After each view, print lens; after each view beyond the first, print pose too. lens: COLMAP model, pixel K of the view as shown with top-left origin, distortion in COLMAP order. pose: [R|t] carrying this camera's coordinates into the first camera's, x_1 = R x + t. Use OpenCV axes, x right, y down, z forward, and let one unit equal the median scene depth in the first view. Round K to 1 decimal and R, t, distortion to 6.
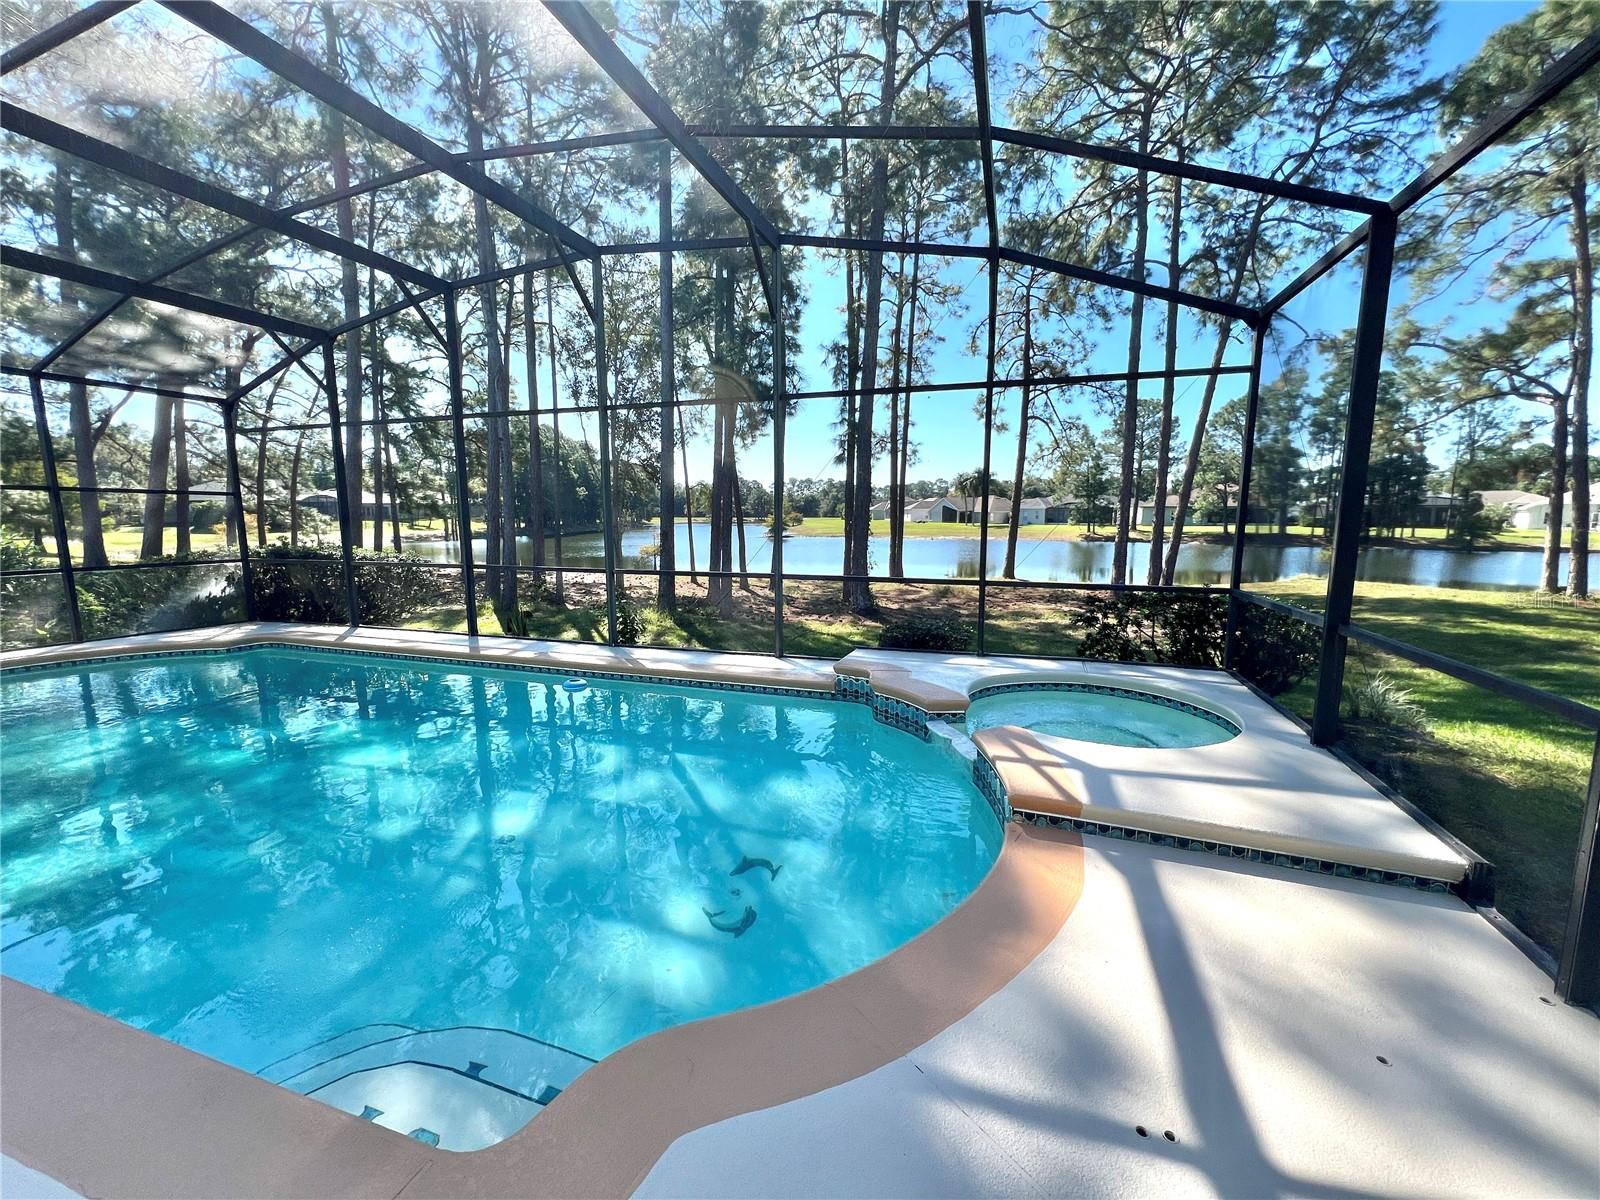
lens RADIAL K [[638.3, 0, 802.0], [0, 638.3, 604.5], [0, 0, 1]] dist [0.000543, 0.000168]
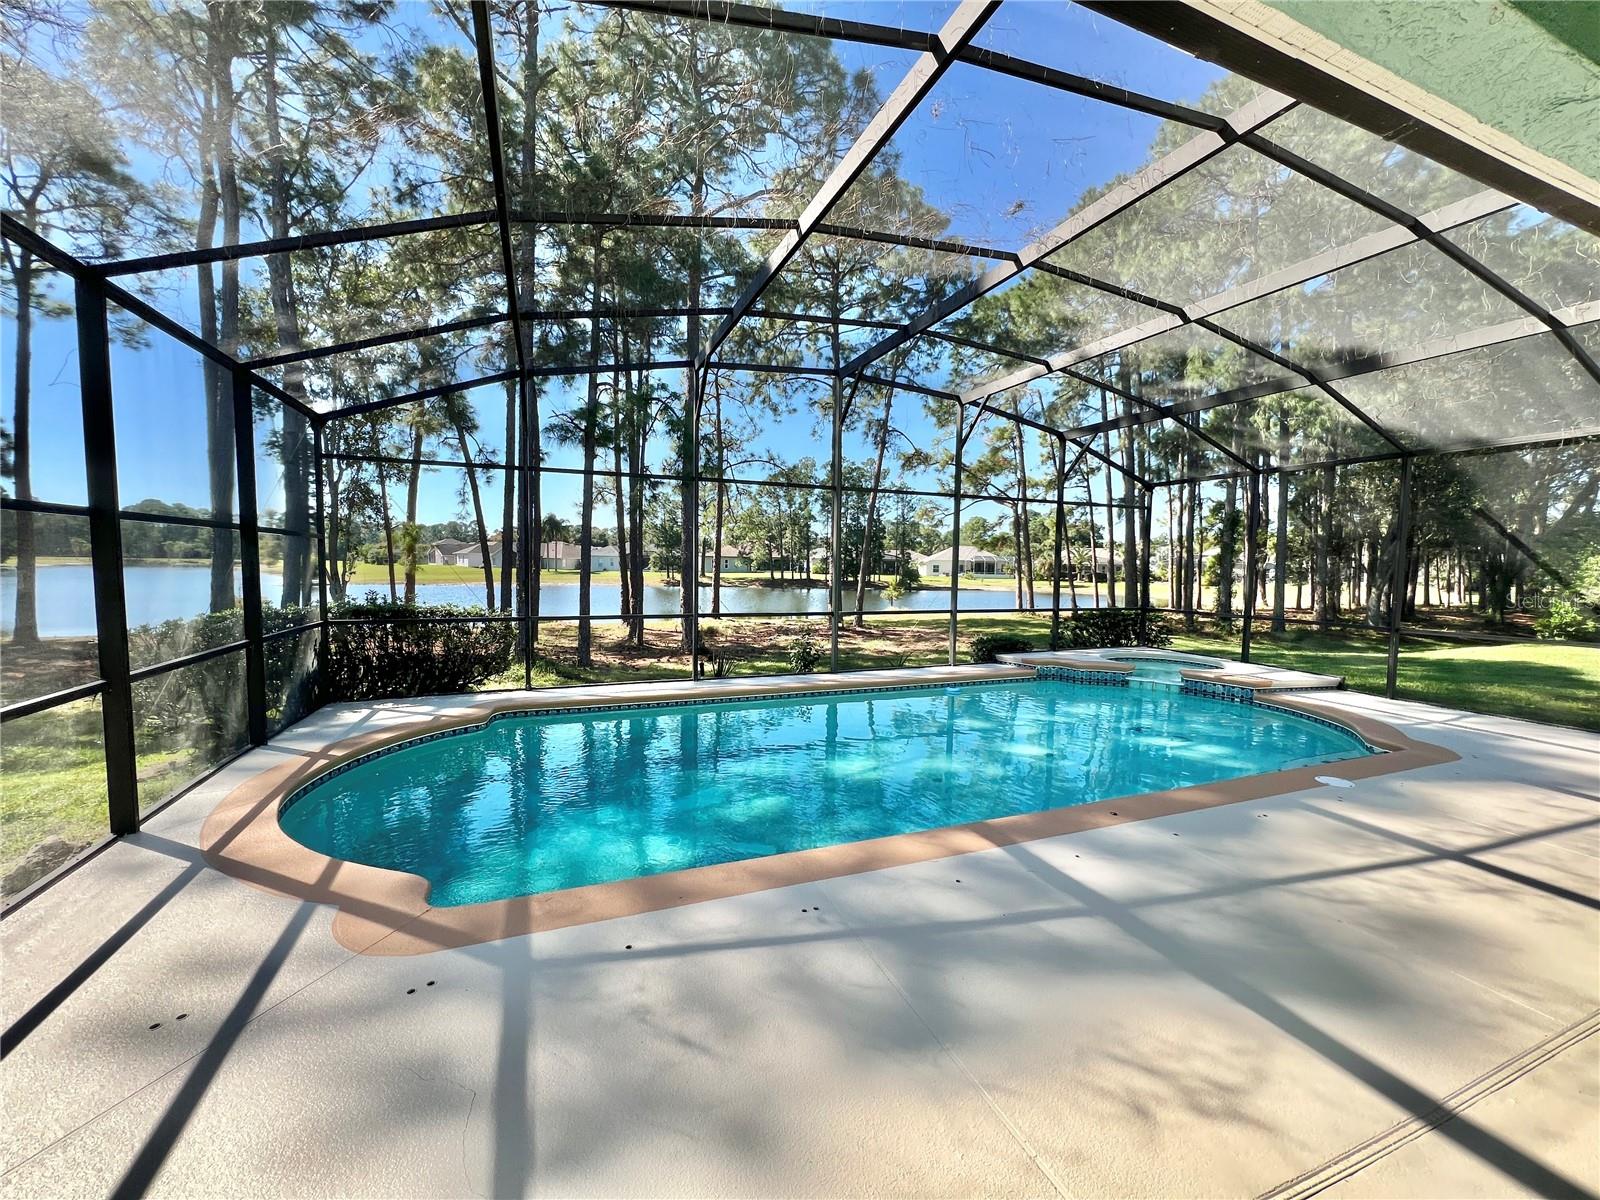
lens RADIAL K [[638.3, 0, 802.0], [0, 638.3, 604.5], [0, 0, 1]] dist [0.000543, 0.000168]
pose [[0.764674, -0.029320, 0.643750, -0.397102], [0.075112, 0.996211, -0.043848, -0.006310], [-0.640025, 0.081882, 0.763979, 0.023264]]
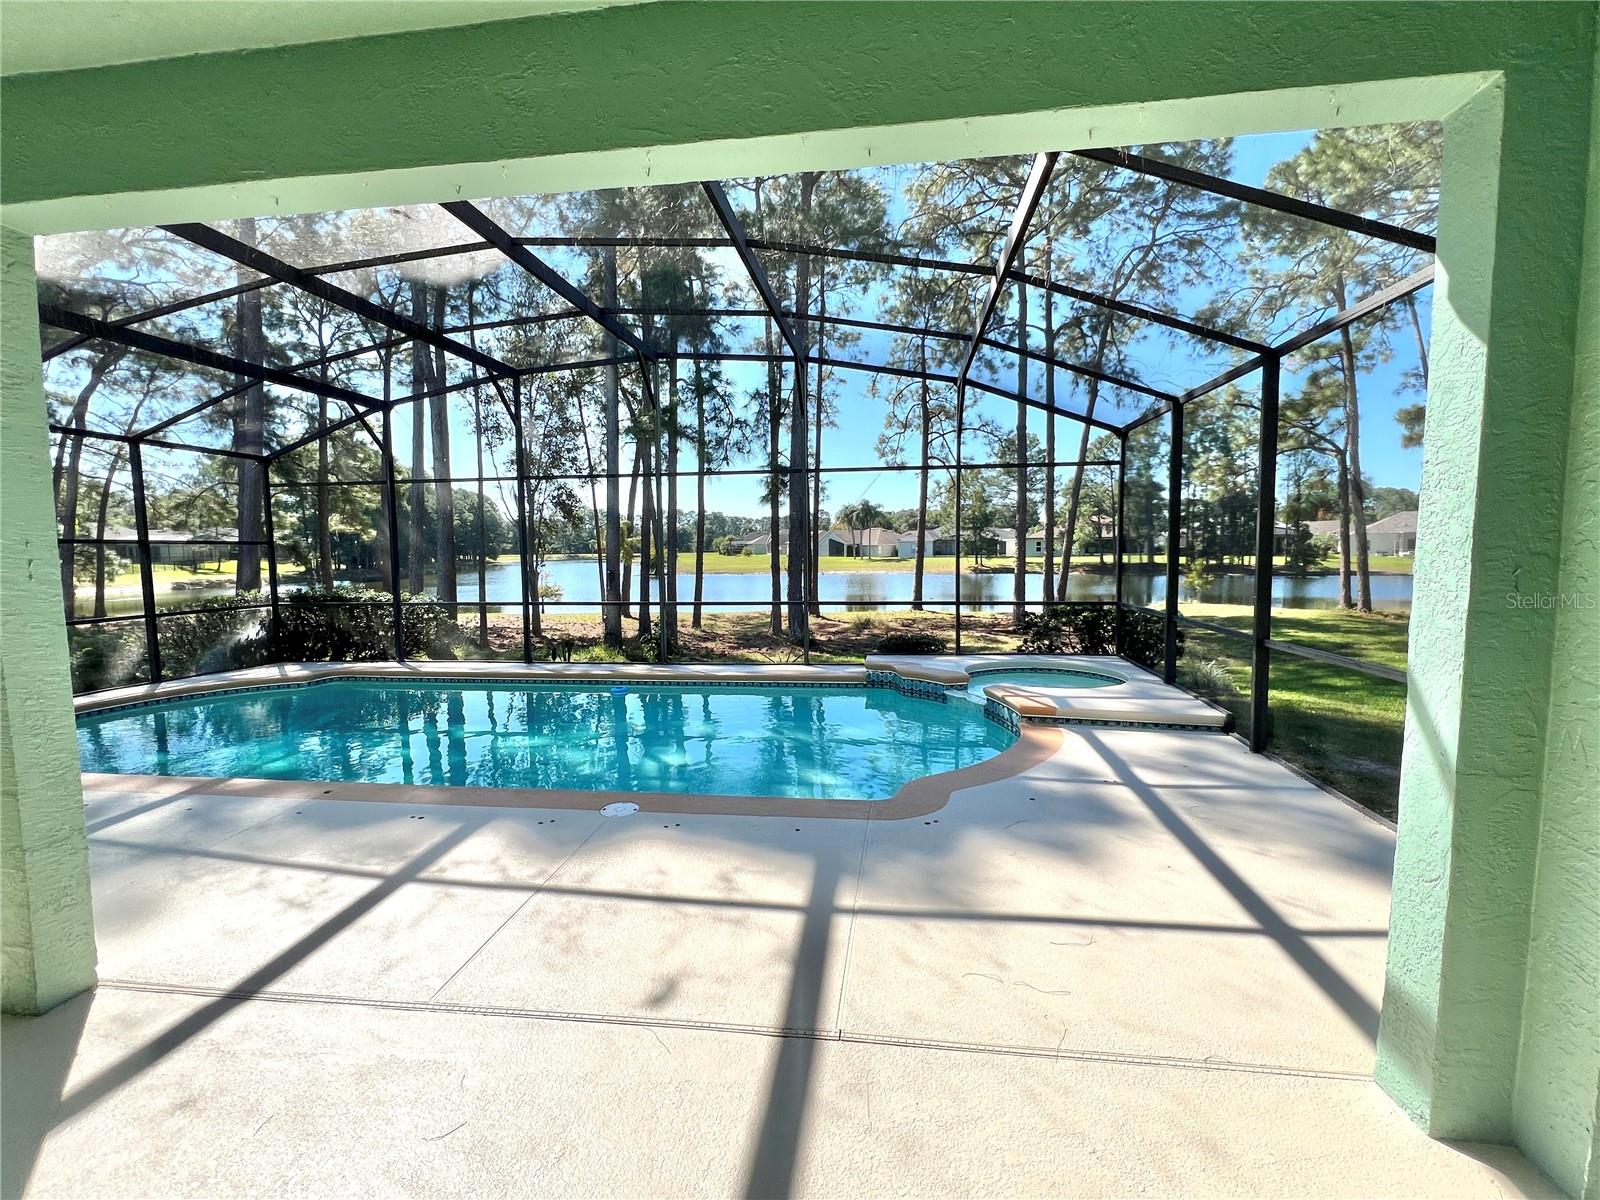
lens RADIAL K [[707.4, 0, 799.2], [0, 707.4, 607.4], [0, 0, 1]] dist [0.000922, 0.000029]
pose [[0.983632, -0.026756, 0.178189, -0.096898], [0.036920, 0.997860, -0.053971, 0.013396], [-0.176364, 0.059666, 0.982515, -0.136023]]
